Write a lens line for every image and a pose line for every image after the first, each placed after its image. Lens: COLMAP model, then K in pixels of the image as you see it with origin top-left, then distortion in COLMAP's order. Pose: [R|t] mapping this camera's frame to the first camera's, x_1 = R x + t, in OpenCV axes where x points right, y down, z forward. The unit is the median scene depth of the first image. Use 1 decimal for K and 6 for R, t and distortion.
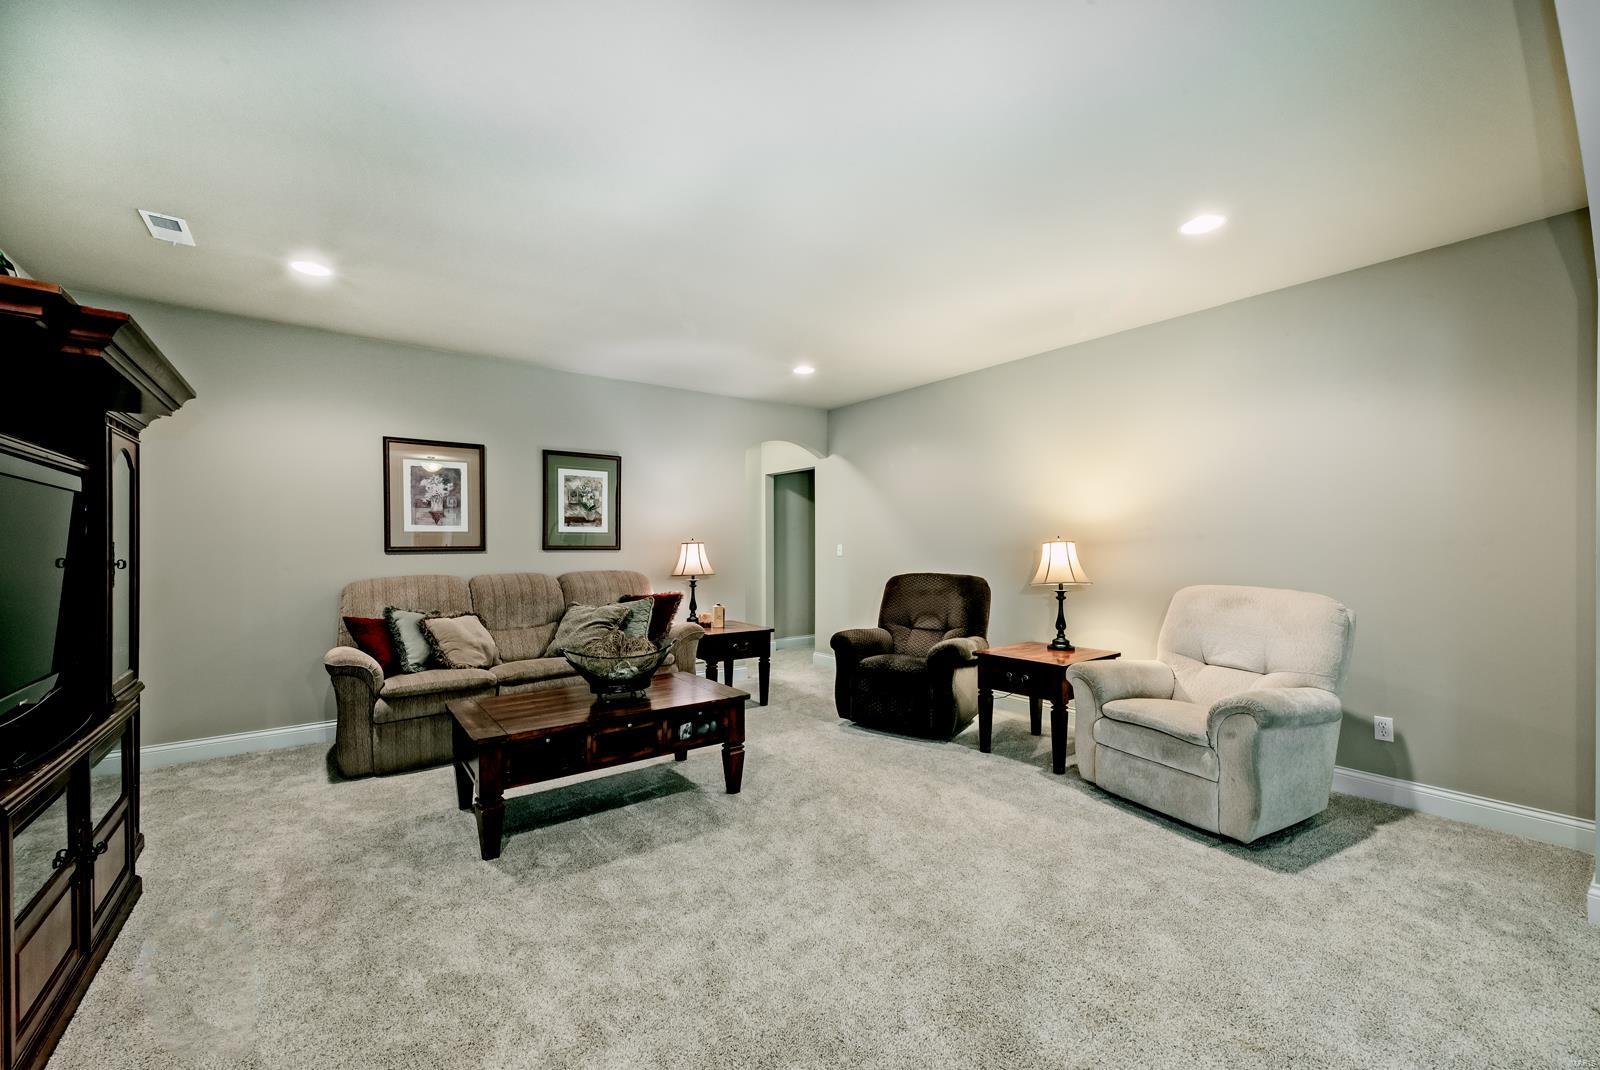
lens RADIAL K [[655.1, 0, 805.0], [0, 655.1, 543.9], [0, 0, 1]] dist [-0.001884, -0.001210]
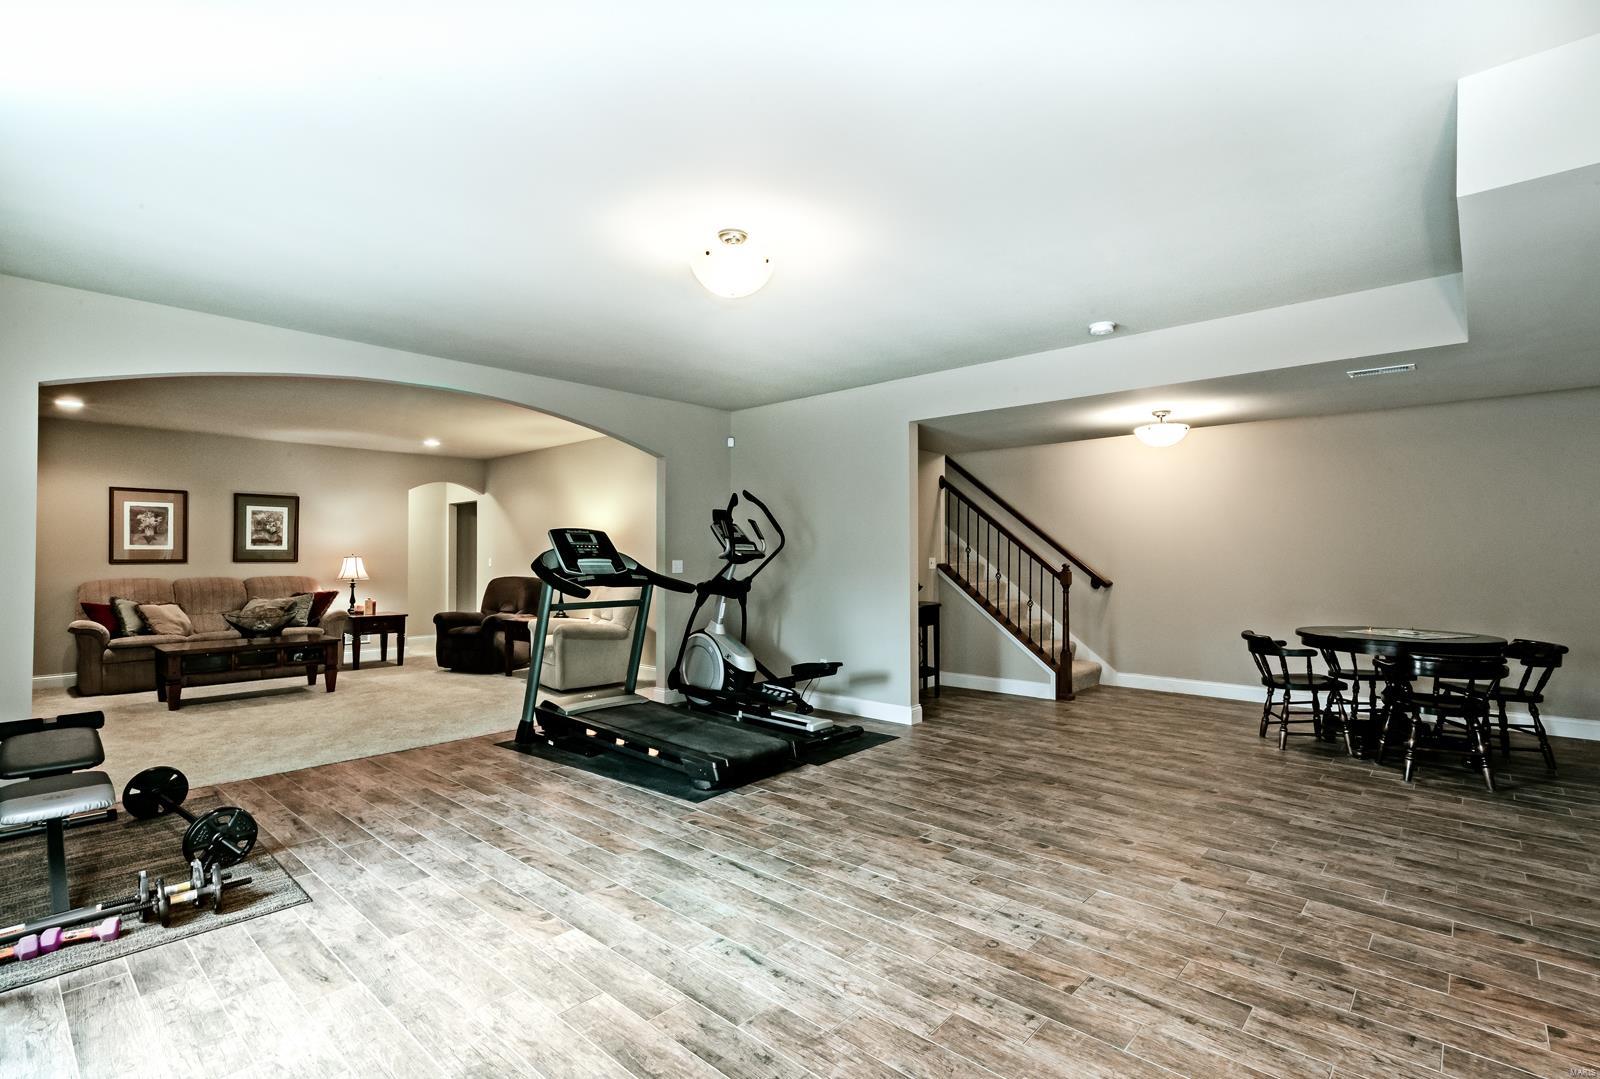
lens RADIAL K [[745.1, 0, 795.3], [0, 745.1, 541.3], [0, 0, 1]] dist [0.008720, -0.001868]
pose [[0.980152, 0.008063, 0.198082, 0.536277], [-0.003866, 0.999760, -0.021566, -0.005551], [-0.198208, 0.020372, 0.979948, -0.952794]]
